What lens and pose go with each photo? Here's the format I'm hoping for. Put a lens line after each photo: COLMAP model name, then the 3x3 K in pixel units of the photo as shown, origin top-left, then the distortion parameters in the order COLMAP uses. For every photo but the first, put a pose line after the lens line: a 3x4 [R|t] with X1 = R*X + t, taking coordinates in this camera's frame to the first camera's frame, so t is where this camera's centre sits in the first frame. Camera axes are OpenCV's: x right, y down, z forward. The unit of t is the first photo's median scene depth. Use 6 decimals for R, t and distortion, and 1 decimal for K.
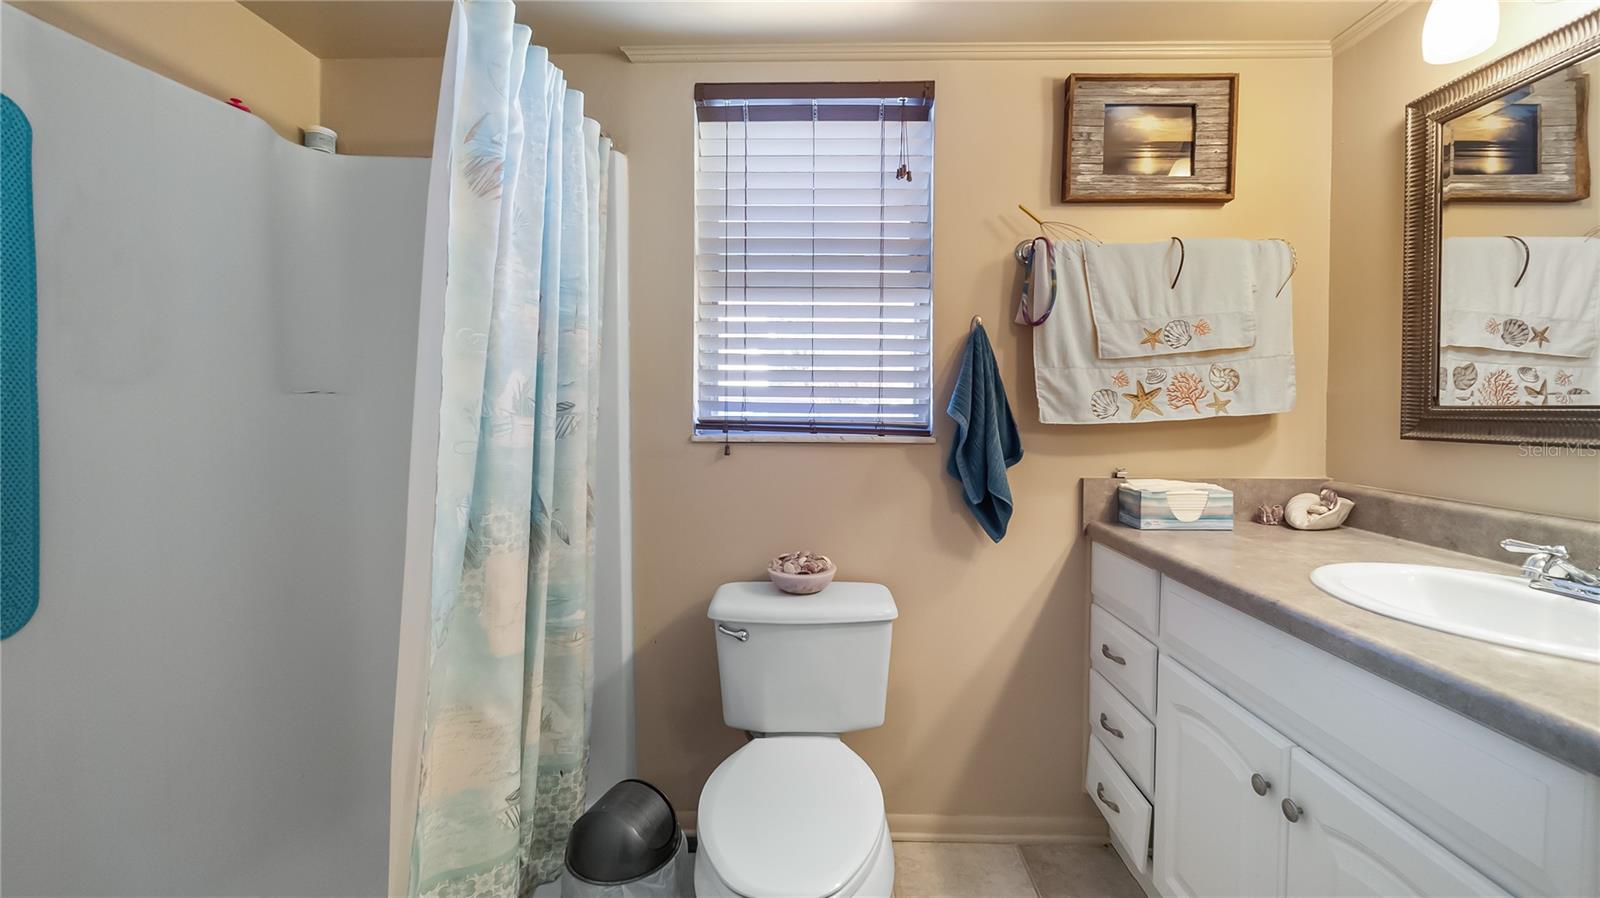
lens RADIAL K [[650.7, 0, 806.7], [0, 650.7, 416.3], [0, 0, 1]] dist [-0.005661, 0.000765]
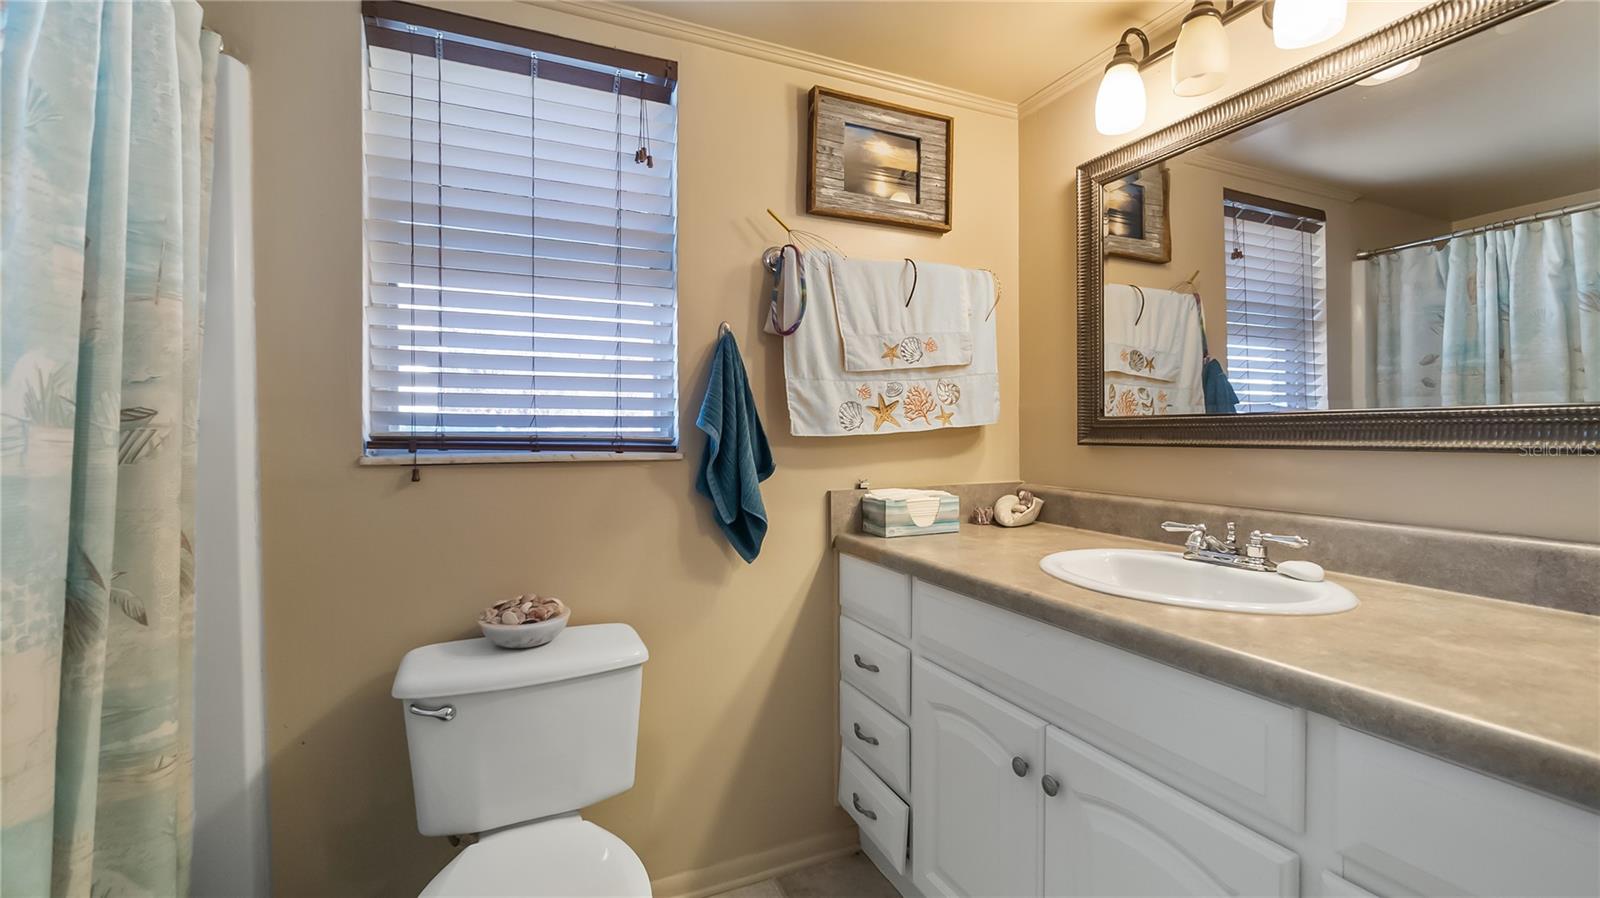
lens RADIAL K [[650.7, 0, 795.5], [0, 650.7, 436.0], [0, 0, 1]] dist [-0.005661, 0.000765]
pose [[0.899263, -0.006346, 0.437363, -0.061355], [0.010126, 0.999929, -0.006312, 0.017436], [-0.437292, 0.010105, 0.899263, 0.124613]]
